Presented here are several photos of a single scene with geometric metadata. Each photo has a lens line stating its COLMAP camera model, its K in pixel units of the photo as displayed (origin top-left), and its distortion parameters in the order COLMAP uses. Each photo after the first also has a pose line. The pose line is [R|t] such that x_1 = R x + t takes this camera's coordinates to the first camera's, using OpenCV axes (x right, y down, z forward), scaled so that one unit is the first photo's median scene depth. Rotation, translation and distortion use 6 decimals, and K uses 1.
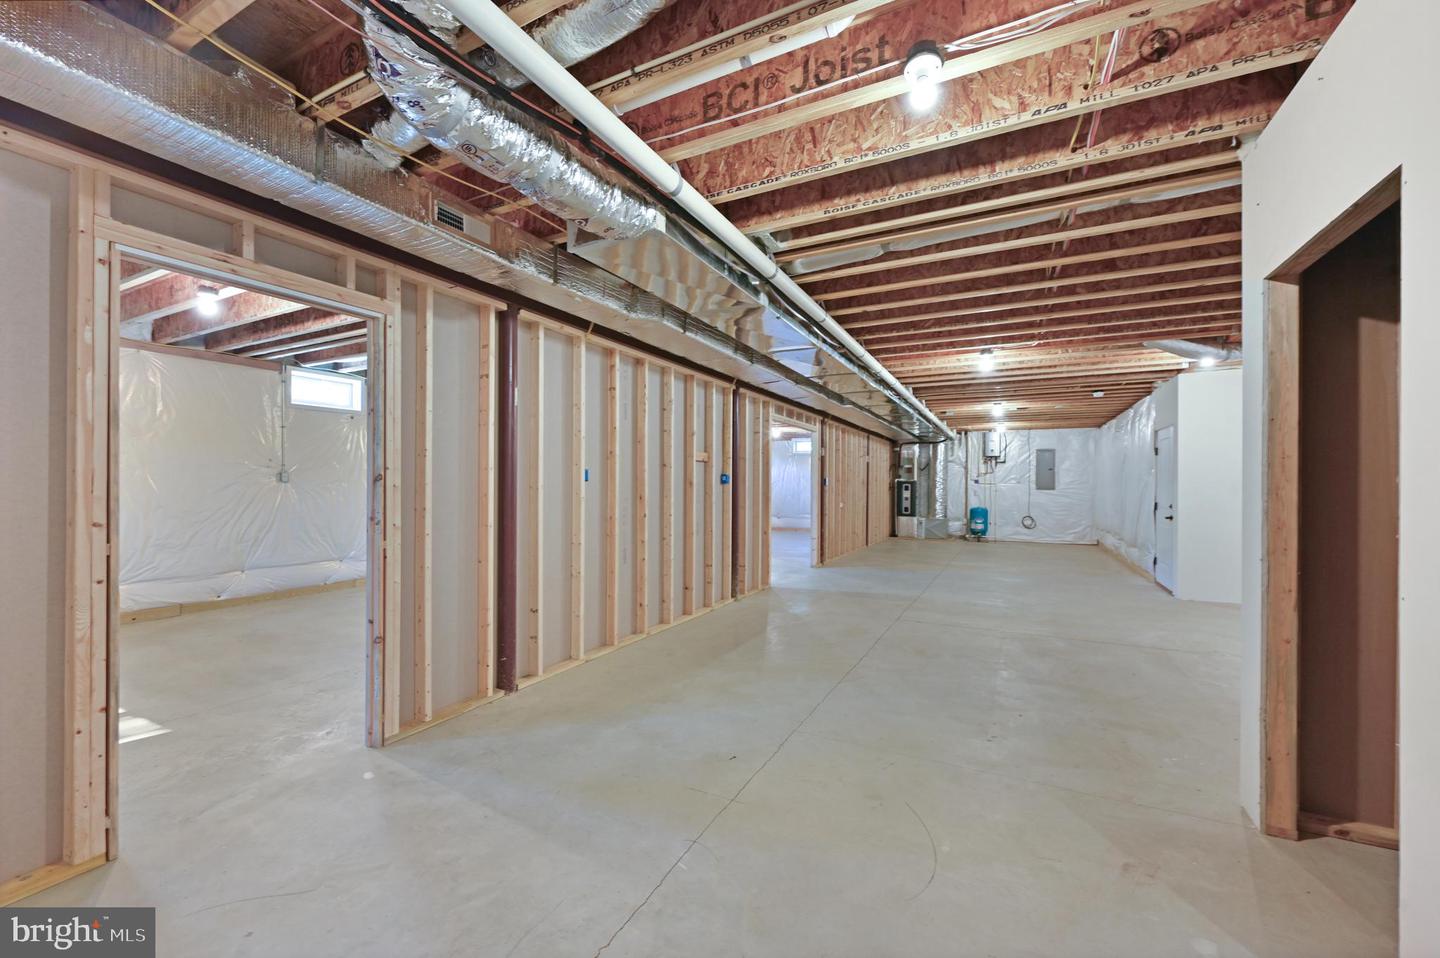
lens RADIAL K [[572.0, 0, 720.0], [0, 572.0, 479.0], [0, 0, 1]] dist [-0.000648, -0.000040]
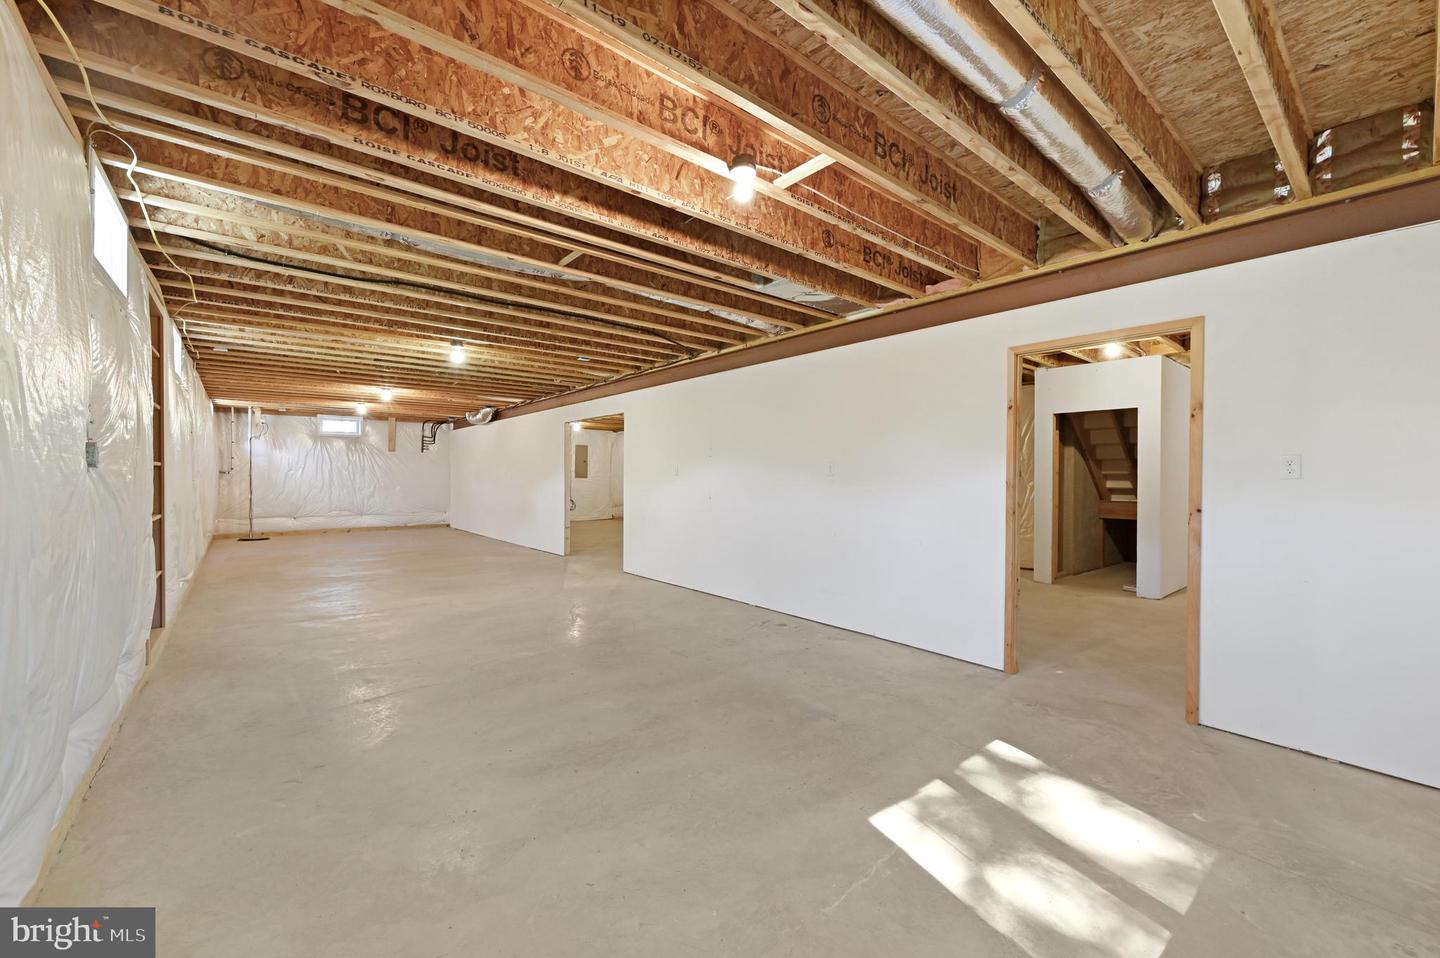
lens RADIAL K [[572.0, 0, 720.0], [0, 572.0, 479.0], [0, 0, 1]] dist [-0.000648, -0.000040]
pose [[0.394793, -0.007310, 0.918741, -0.446383], [-0.013669, 0.999811, 0.013829, 0.000558], [-0.918668, -0.018018, 0.394619, 0.235355]]
